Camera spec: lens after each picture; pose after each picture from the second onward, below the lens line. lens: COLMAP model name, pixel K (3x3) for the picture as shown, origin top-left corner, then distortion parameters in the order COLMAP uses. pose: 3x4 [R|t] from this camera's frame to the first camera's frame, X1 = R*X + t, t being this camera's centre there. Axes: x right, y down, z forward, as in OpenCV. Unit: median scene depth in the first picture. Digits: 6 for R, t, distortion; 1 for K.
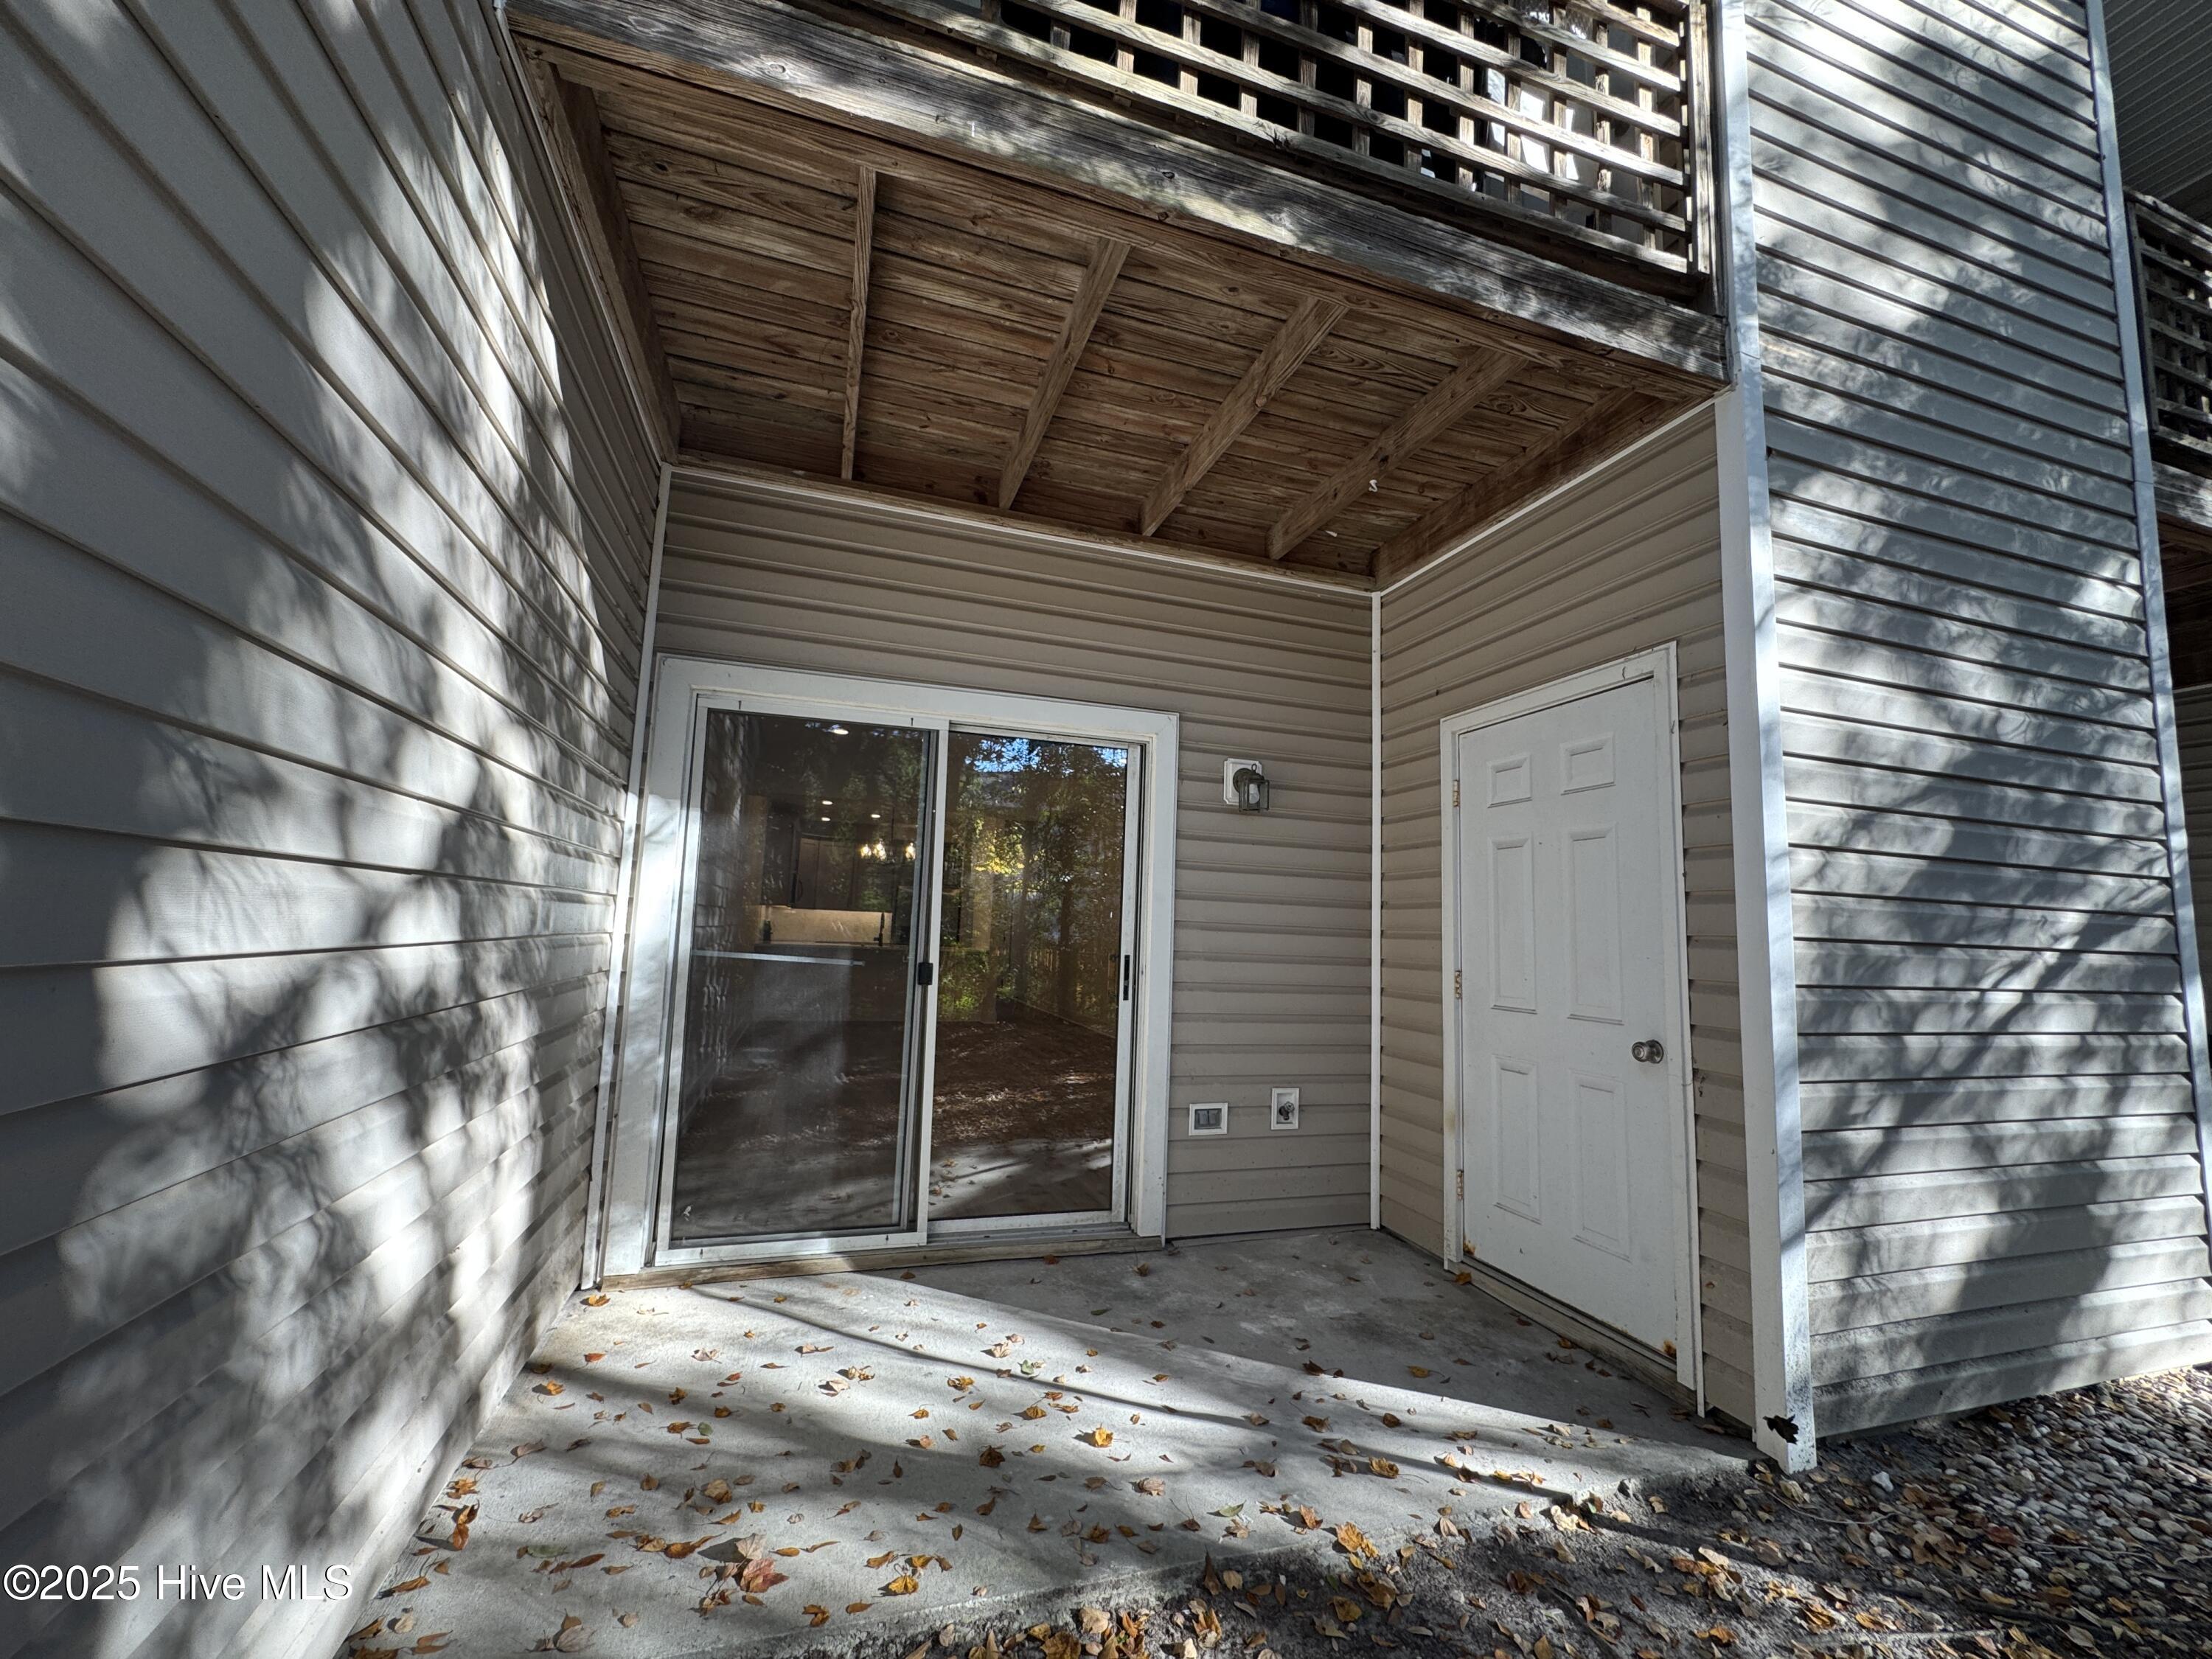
lens RADIAL K [[884.1, 0, 1106.1], [0, 884.1, 831.5], [0, 0, 1]] dist [-0.003189, 0.000168]
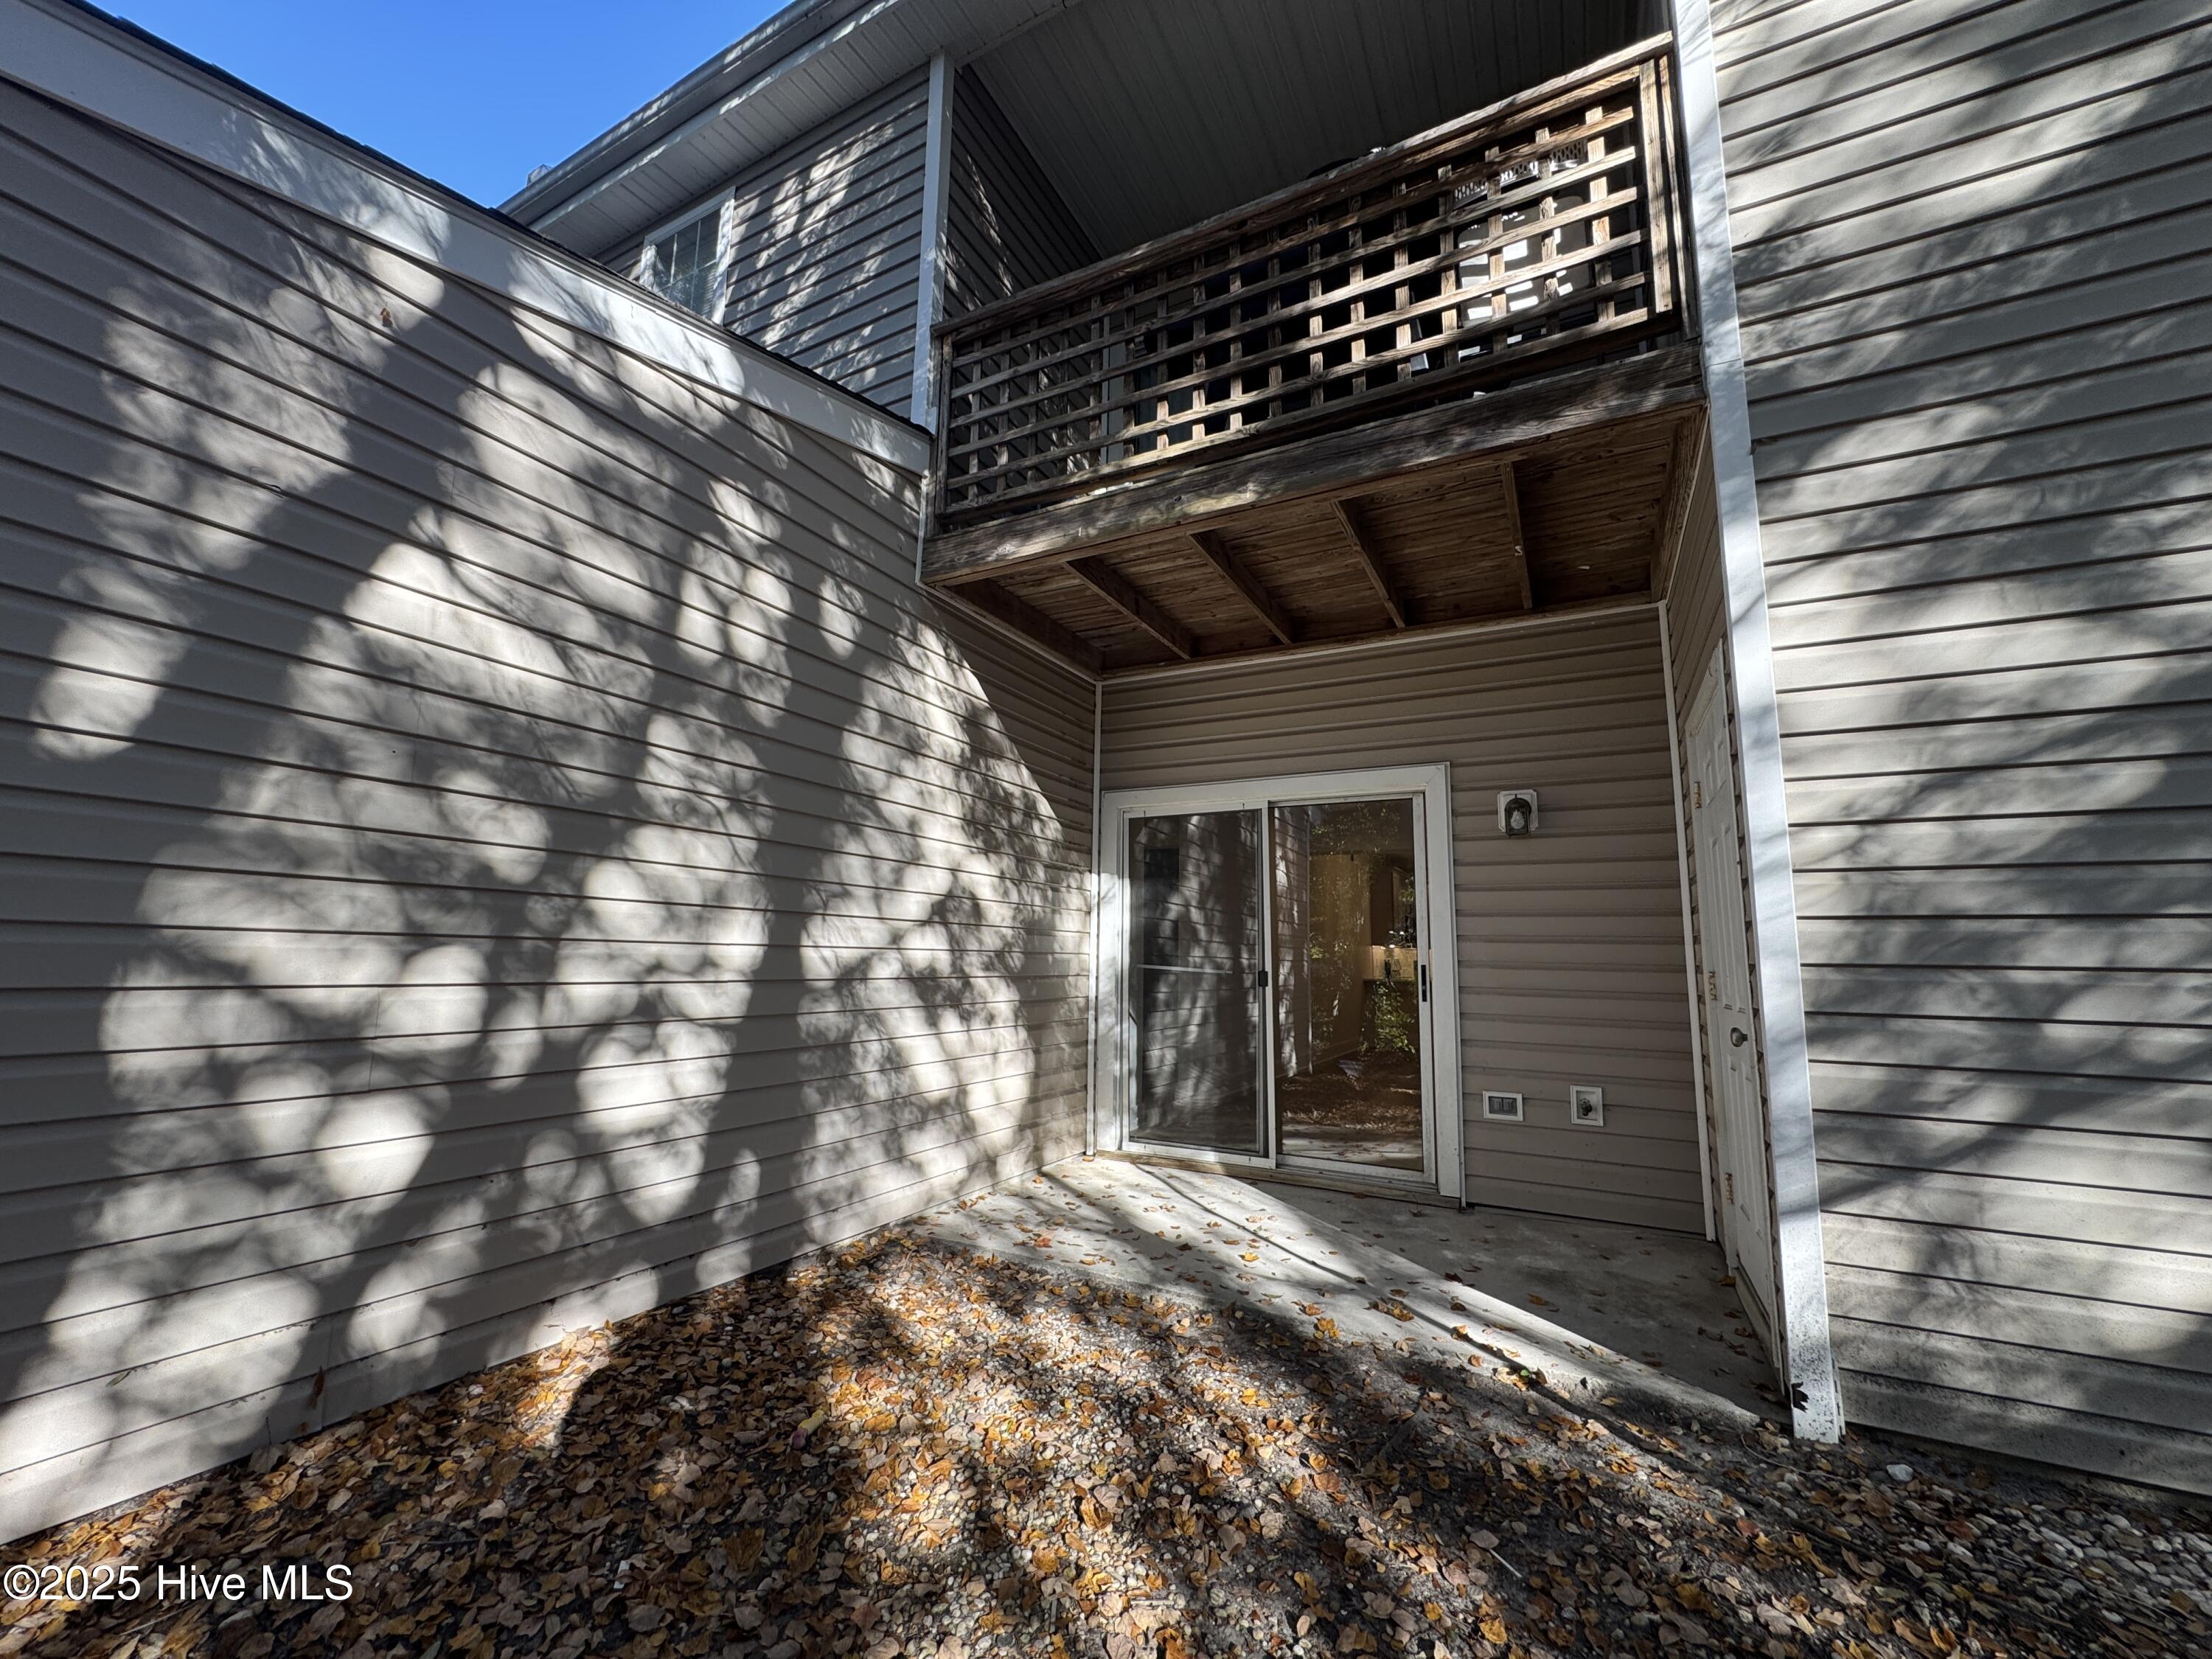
lens RADIAL K [[884.1, 0, 1106.1], [0, 884.1, 831.5], [0, 0, 1]] dist [-0.003189, 0.000168]
pose [[0.693824, -0.127327, -0.708800, 0.950628], [0.087719, 0.991859, -0.092309, 0.047292], [0.714783, 0.001872, 0.699344, -0.272690]]
